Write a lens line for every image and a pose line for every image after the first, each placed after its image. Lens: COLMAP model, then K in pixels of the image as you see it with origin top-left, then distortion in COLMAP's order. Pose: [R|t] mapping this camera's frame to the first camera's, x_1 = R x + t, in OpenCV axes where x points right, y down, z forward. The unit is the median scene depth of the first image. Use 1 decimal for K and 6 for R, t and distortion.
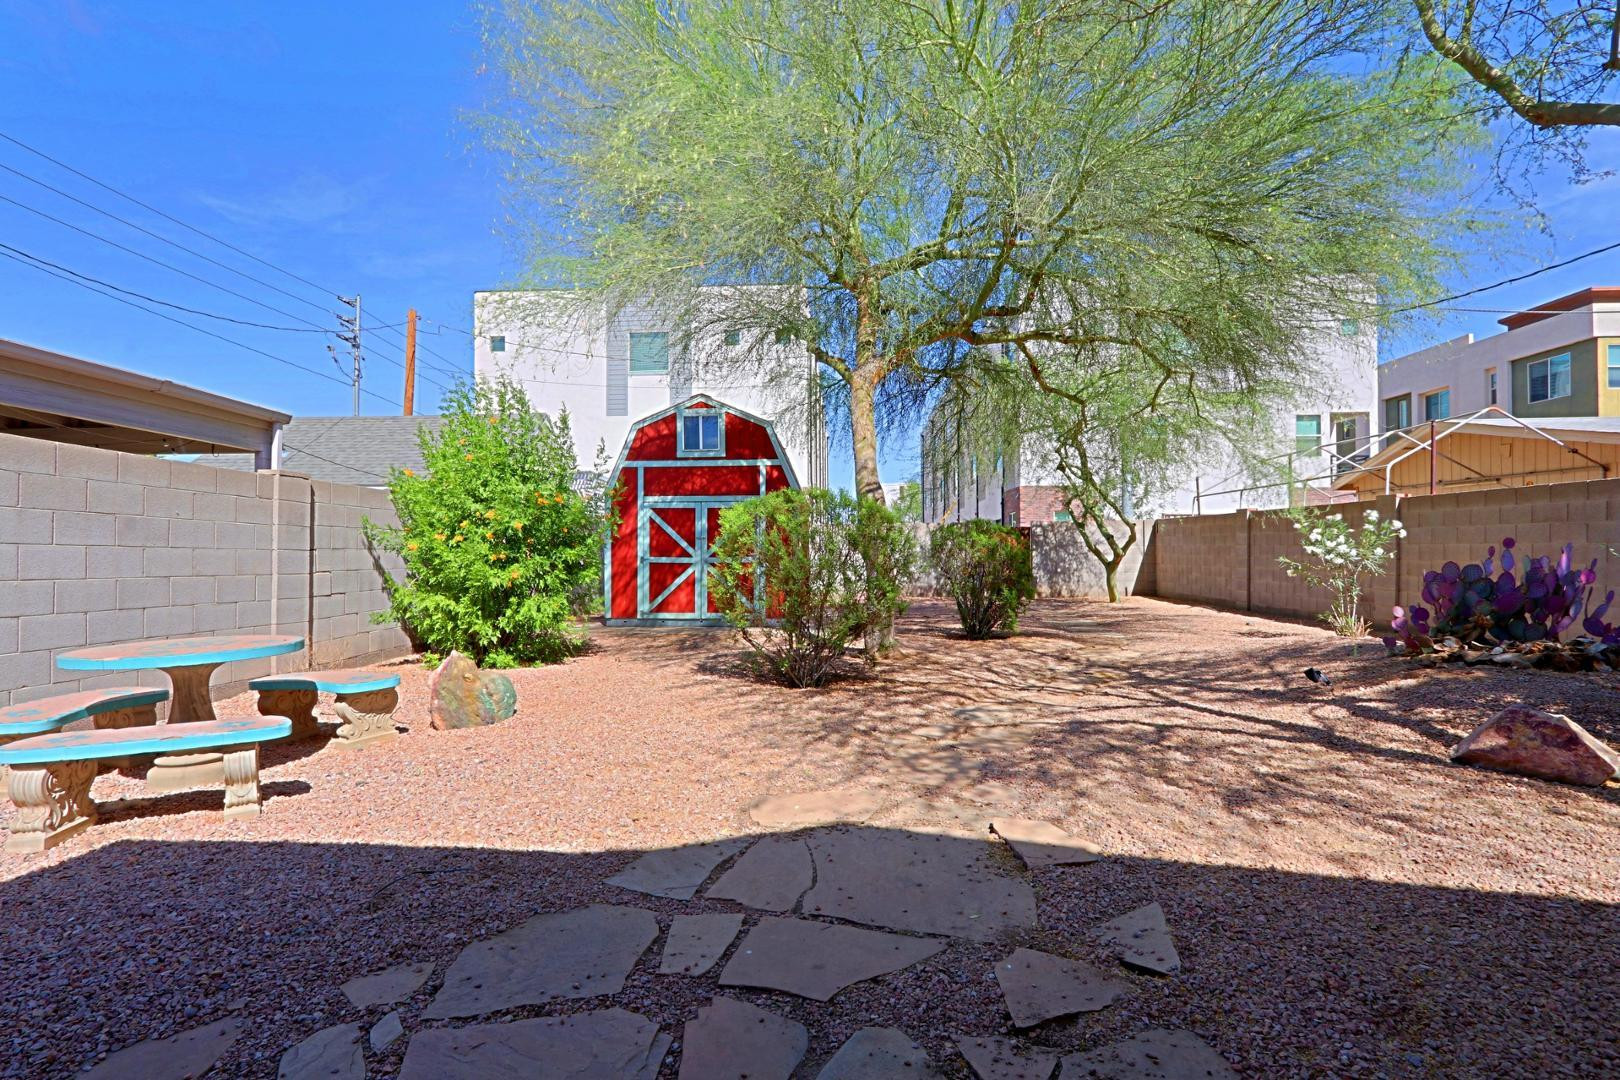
lens RADIAL K [[771.8, 0, 780.0], [0, 771.8, 548.5], [0, 0, 1]] dist [-0.009619, -0.000011]
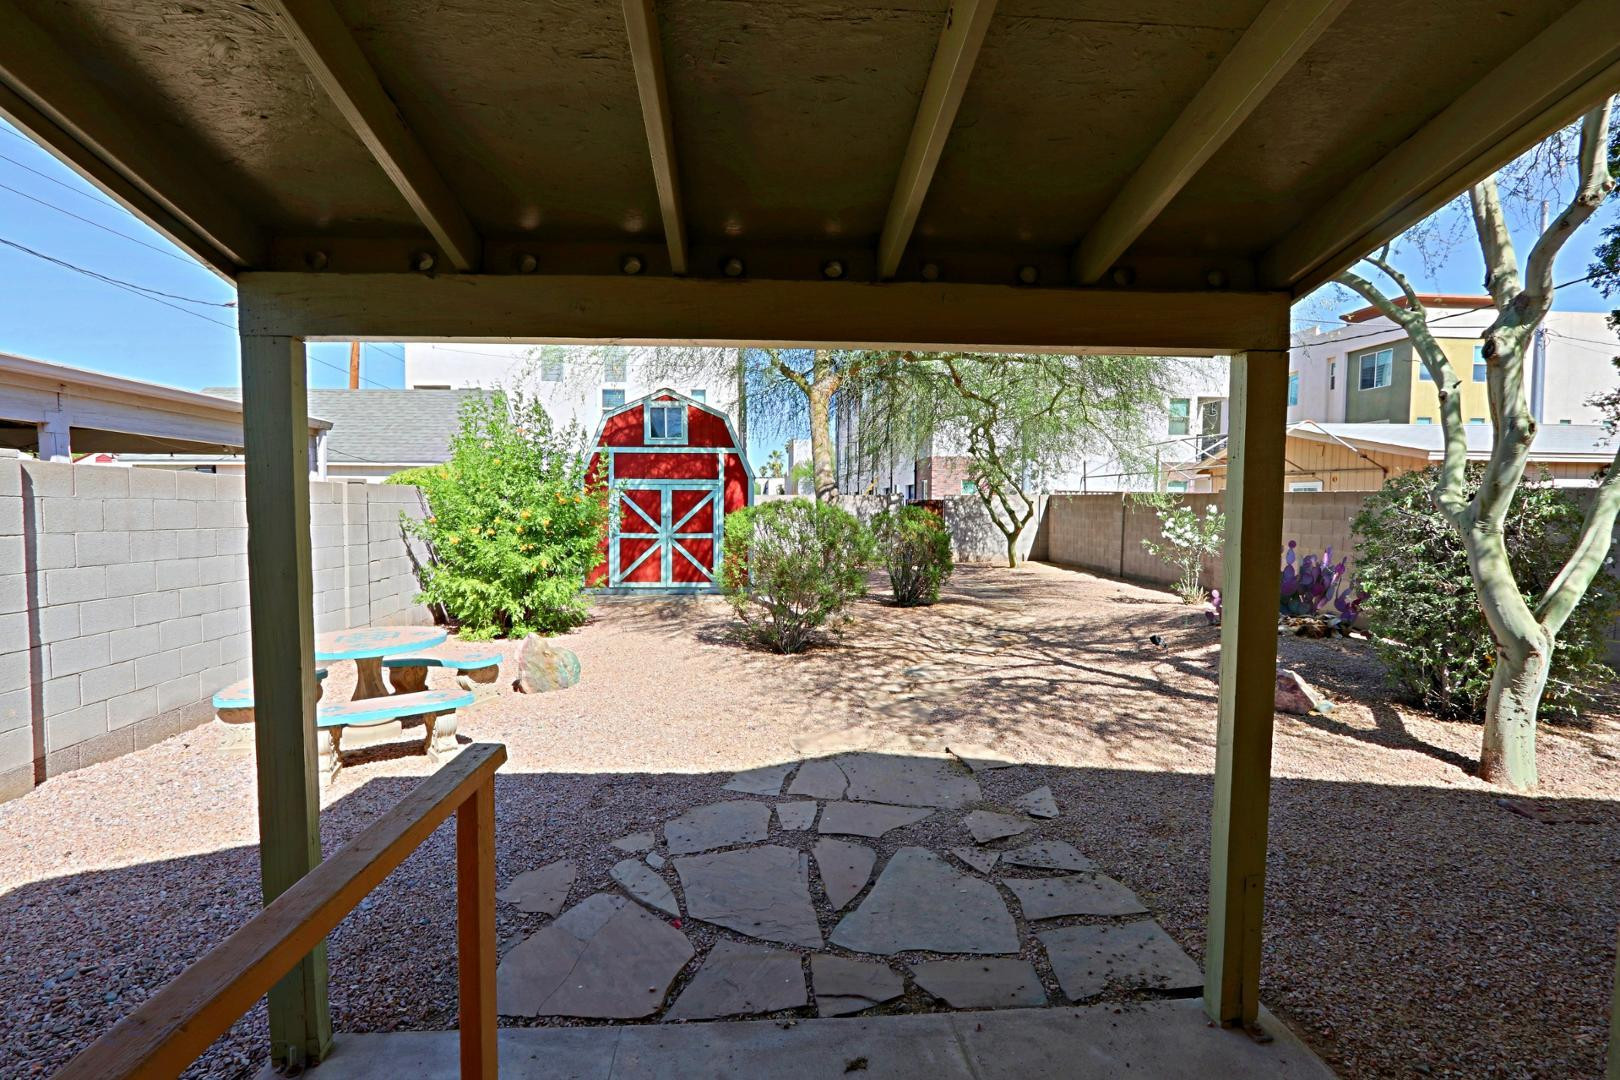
lens RADIAL K [[771.8, 0, 780.0], [0, 771.8, 548.5], [0, 0, 1]] dist [-0.009619, -0.000011]
pose [[0.992726, 0.000789, 0.120394, -0.115405], [-0.008747, 0.997808, 0.065589, -0.067306], [-0.120078, -0.066165, 0.990557, -0.223311]]
